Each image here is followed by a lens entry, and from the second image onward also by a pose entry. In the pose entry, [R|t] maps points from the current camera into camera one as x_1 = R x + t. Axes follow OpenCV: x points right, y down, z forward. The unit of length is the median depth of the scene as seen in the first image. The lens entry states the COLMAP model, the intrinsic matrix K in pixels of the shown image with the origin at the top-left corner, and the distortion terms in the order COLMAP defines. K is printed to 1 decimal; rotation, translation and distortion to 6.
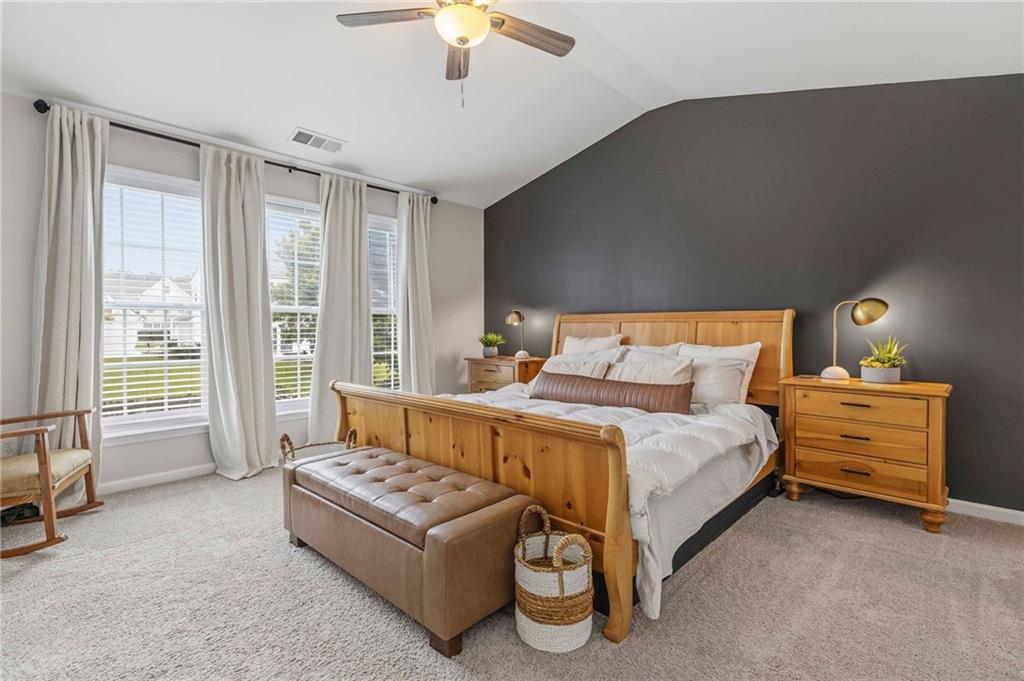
lens RADIAL K [[471.5, 0, 512.0], [0, 471.5, 340.5], [0, 0, 1]] dist [0.019682, -0.000270]
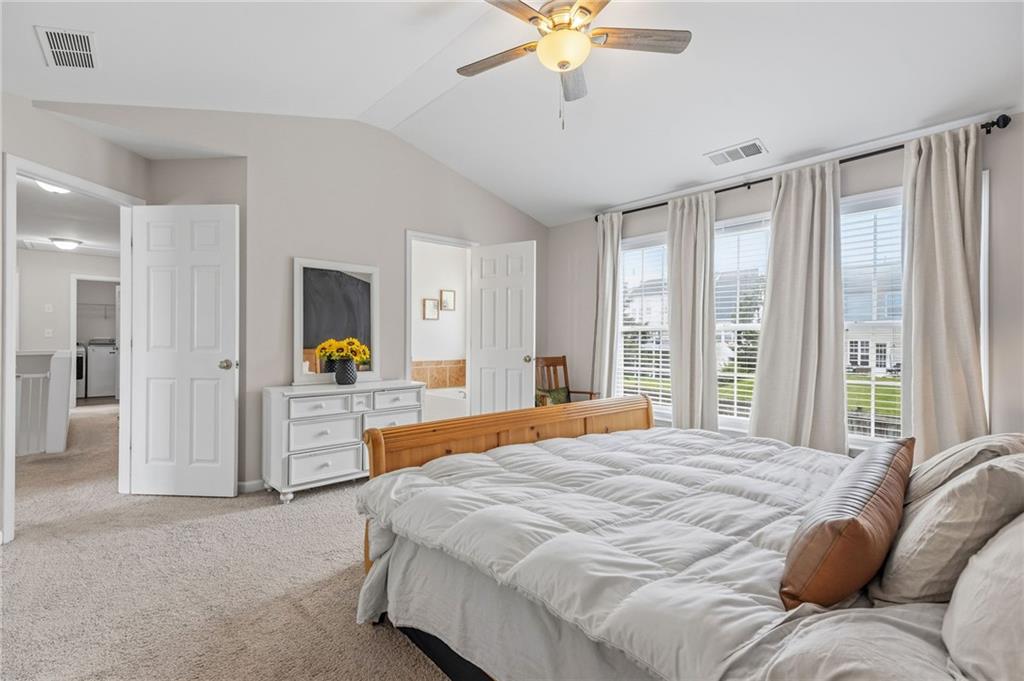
lens RADIAL K [[471.5, 0, 512.0], [0, 471.5, 340.5], [0, 0, 1]] dist [0.019682, -0.000270]
pose [[-0.075880, -0.000413, -0.997117, 0.569851], [-0.039341, 0.999223, 0.002580, -0.021341], [0.996341, 0.039424, -0.075838, 0.606707]]
